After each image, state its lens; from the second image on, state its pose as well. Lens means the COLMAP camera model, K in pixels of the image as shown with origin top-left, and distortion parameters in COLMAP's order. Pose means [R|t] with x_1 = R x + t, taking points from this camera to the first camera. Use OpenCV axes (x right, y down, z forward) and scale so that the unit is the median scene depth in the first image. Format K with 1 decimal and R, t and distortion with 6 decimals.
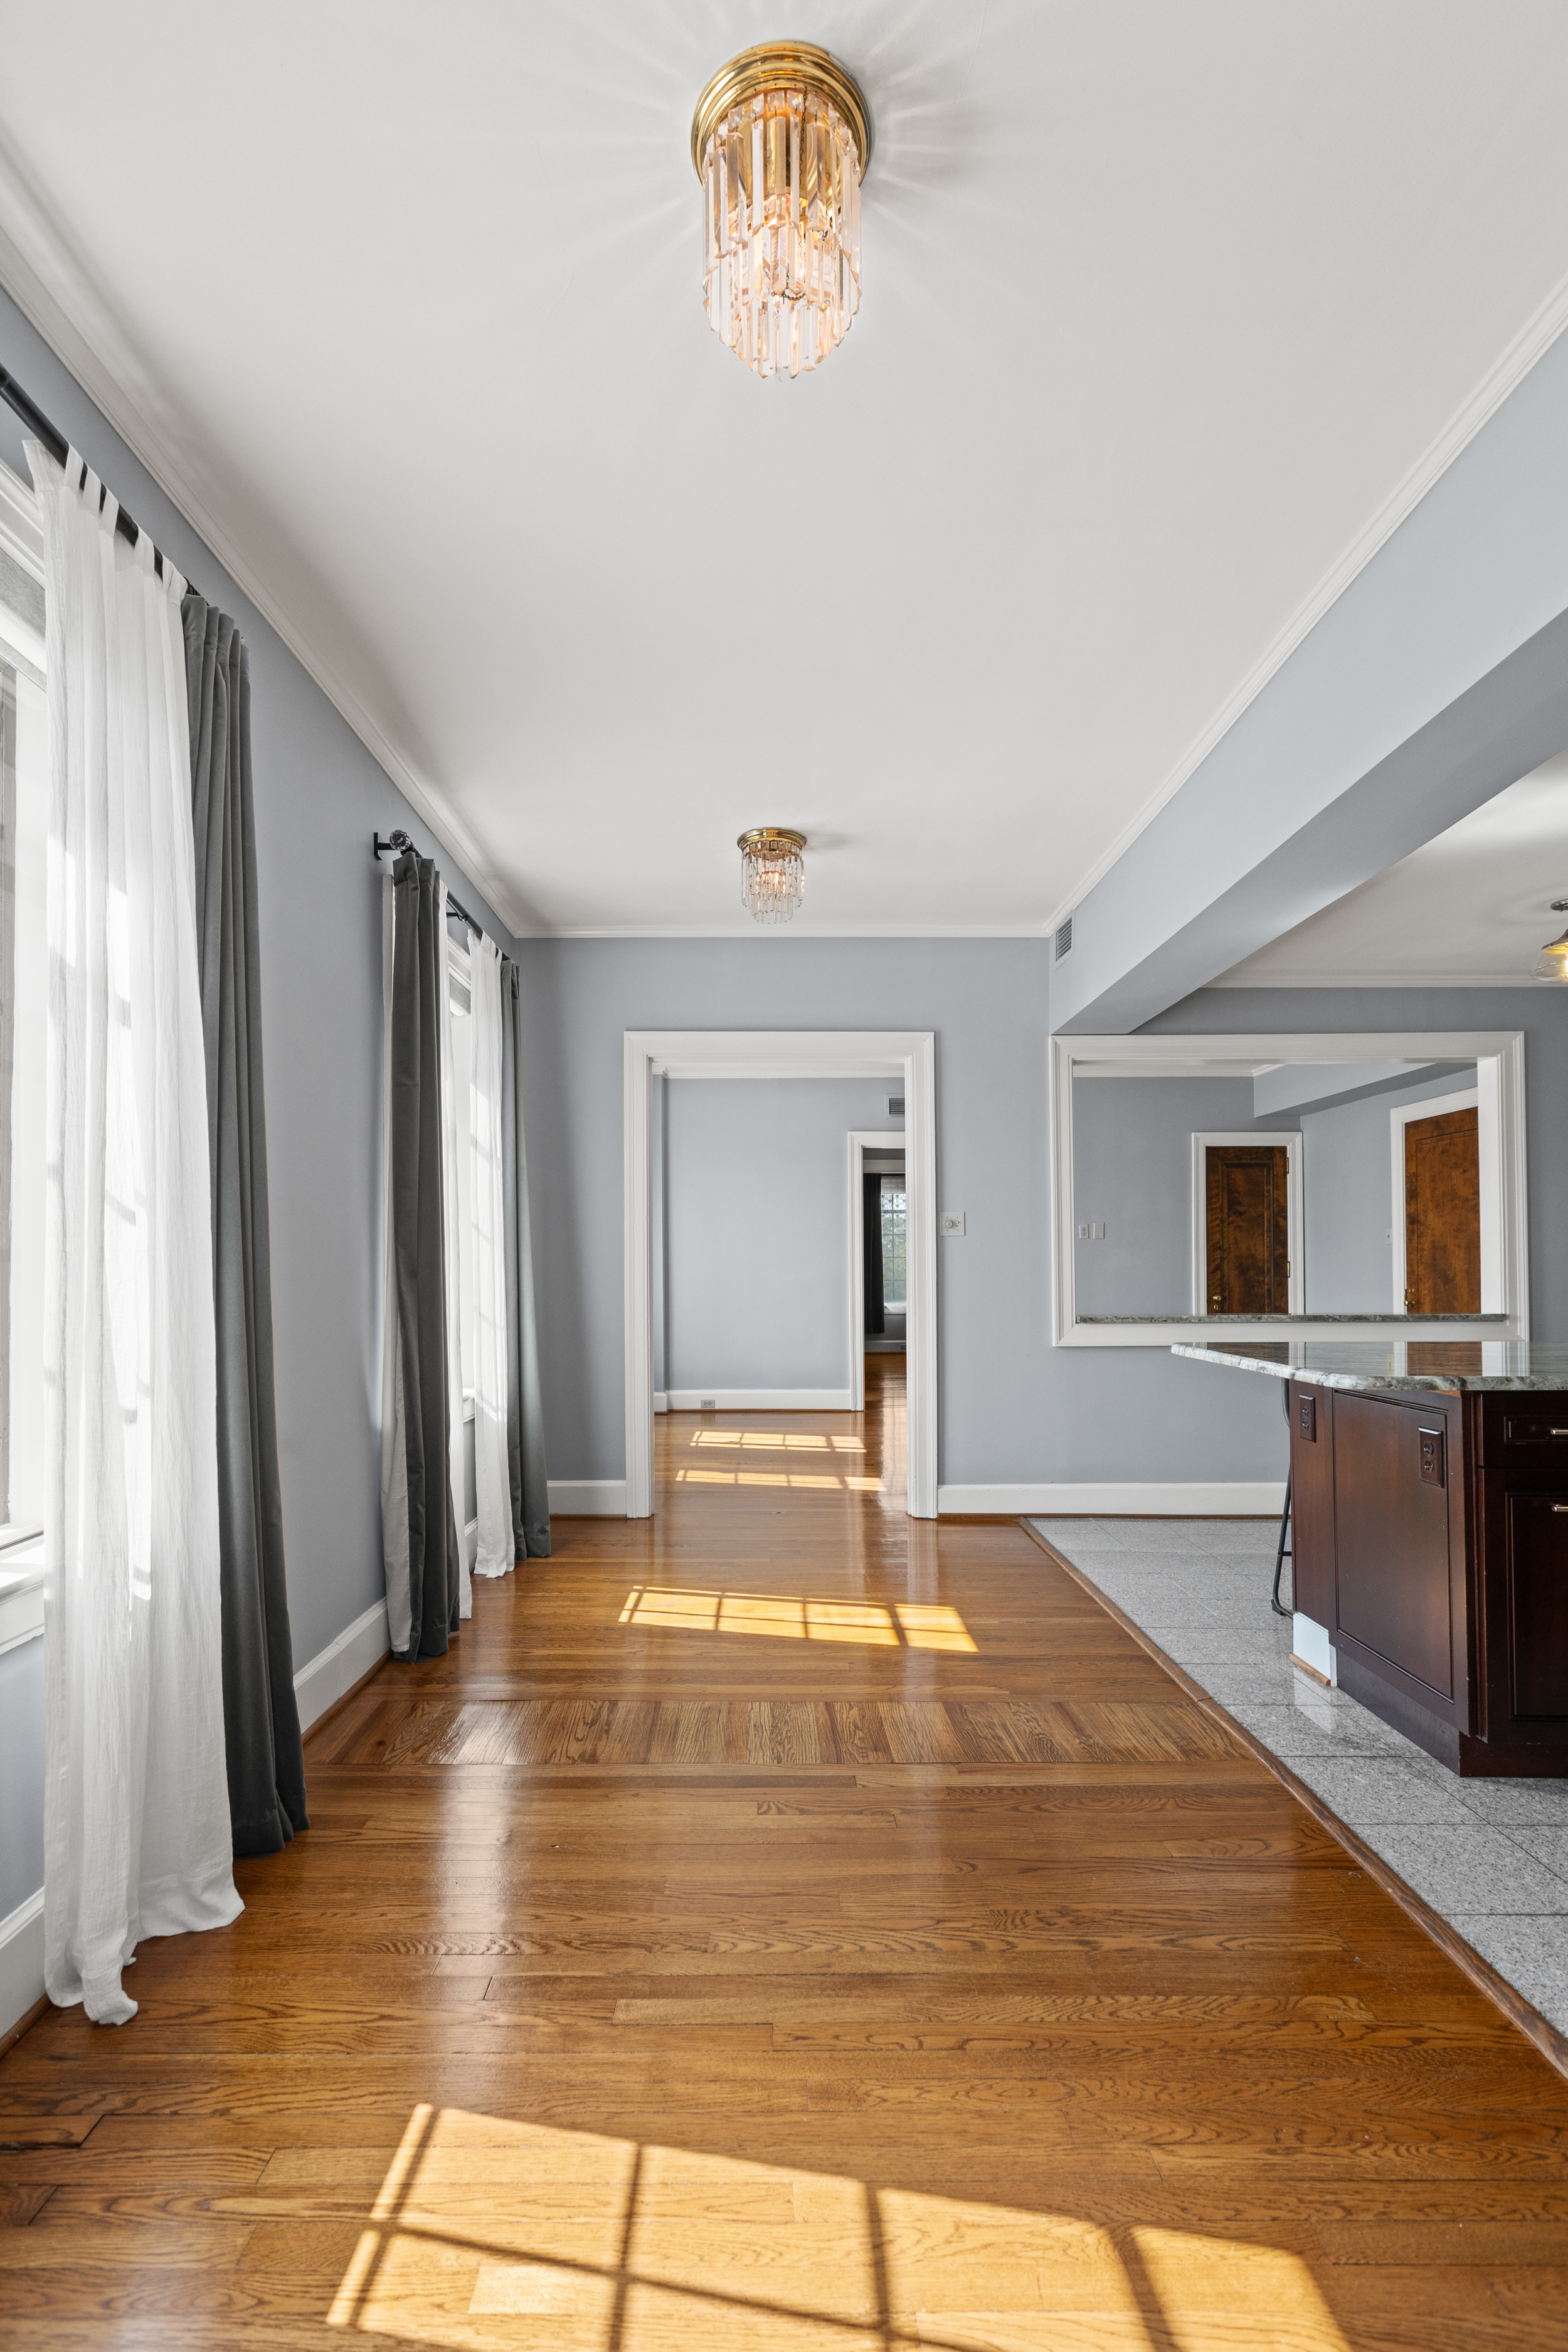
lens RADIAL K [[1087.0, 0, 764.4], [0, 1087.0, 1253.1], [0, 0, 1]] dist [0.001060, 0.000032]
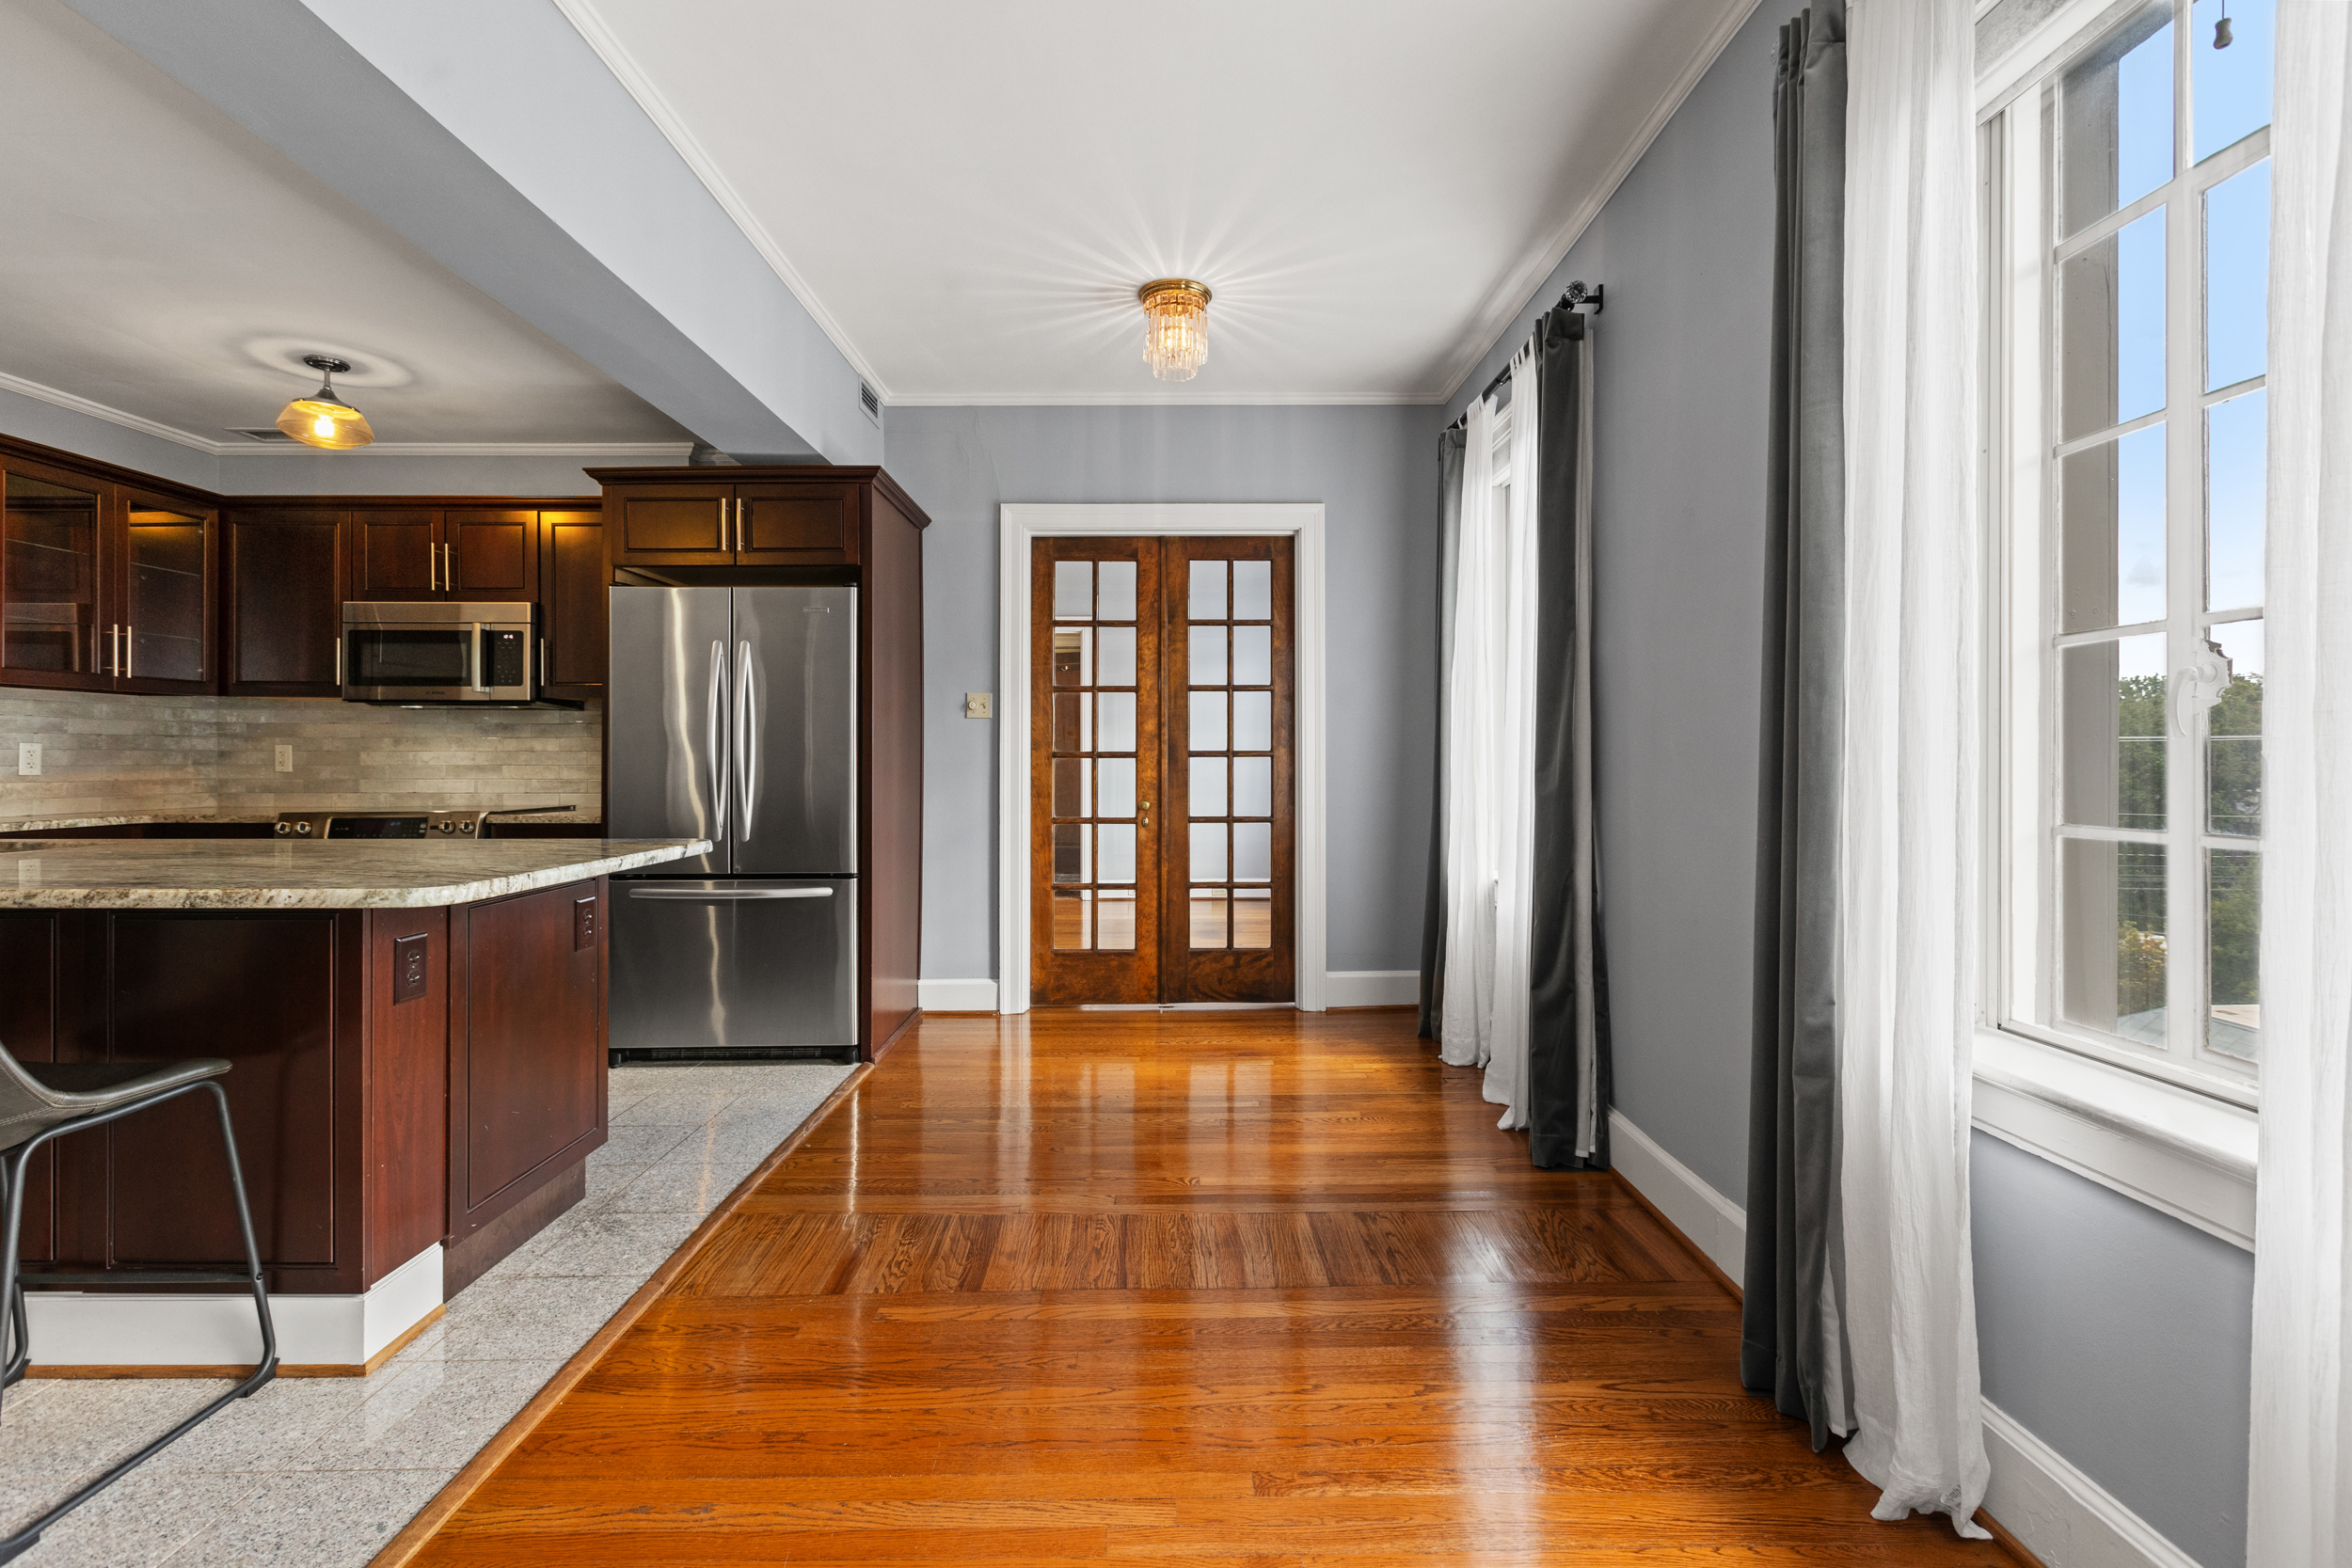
lens RADIAL K [[1054.6, 0, 1185.7], [0, 1054.6, 775.0], [0, 0, 1]] dist [0.002232, -0.000582]
pose [[-0.999693, 0.006413, -0.023940, 0.028759], [0.006343, 0.999975, 0.002997, 0.033814], [0.023959, 0.002845, -0.999709, 1.792041]]
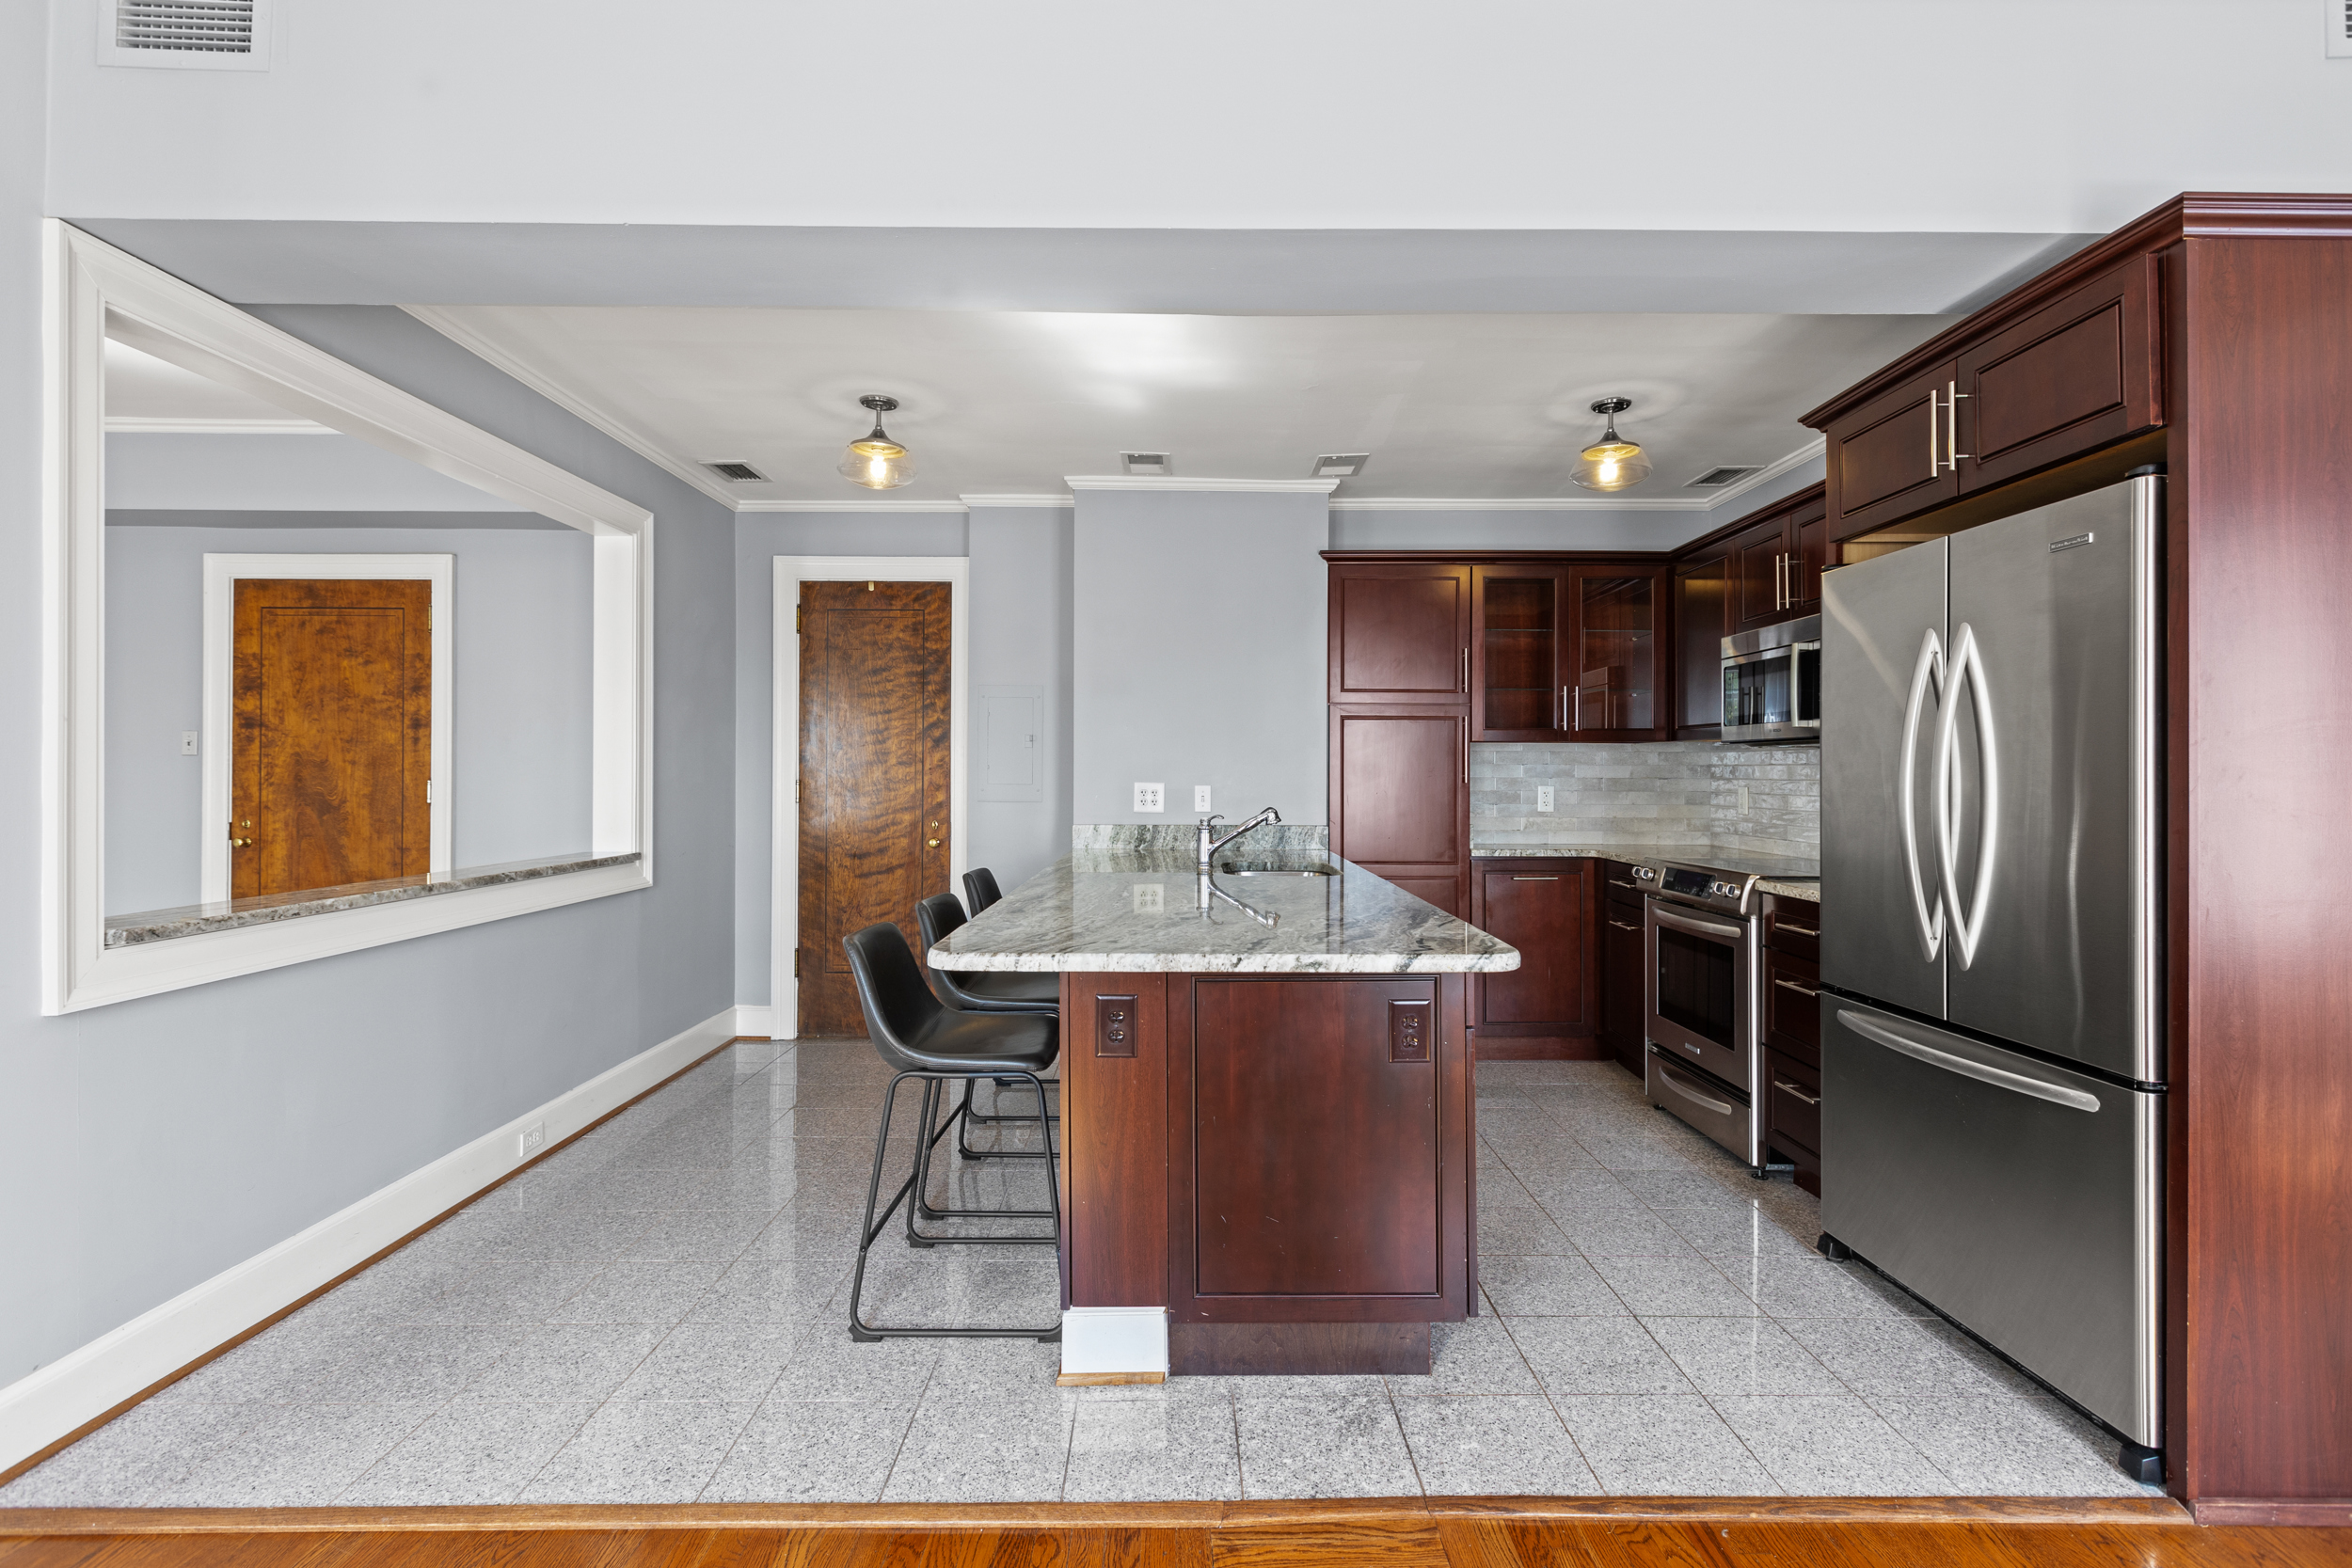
lens RADIAL K [[1054.6, 0, 1185.7], [0, 1054.6, 775.0], [0, 0, 1]] dist [0.002232, -0.000582]
pose [[-0.014082, 0.004049, 0.999893, -0.205121], [-0.017621, 0.999836, -0.004297, -0.010700], [-0.999746, -0.017679, -0.014008, 1.037948]]
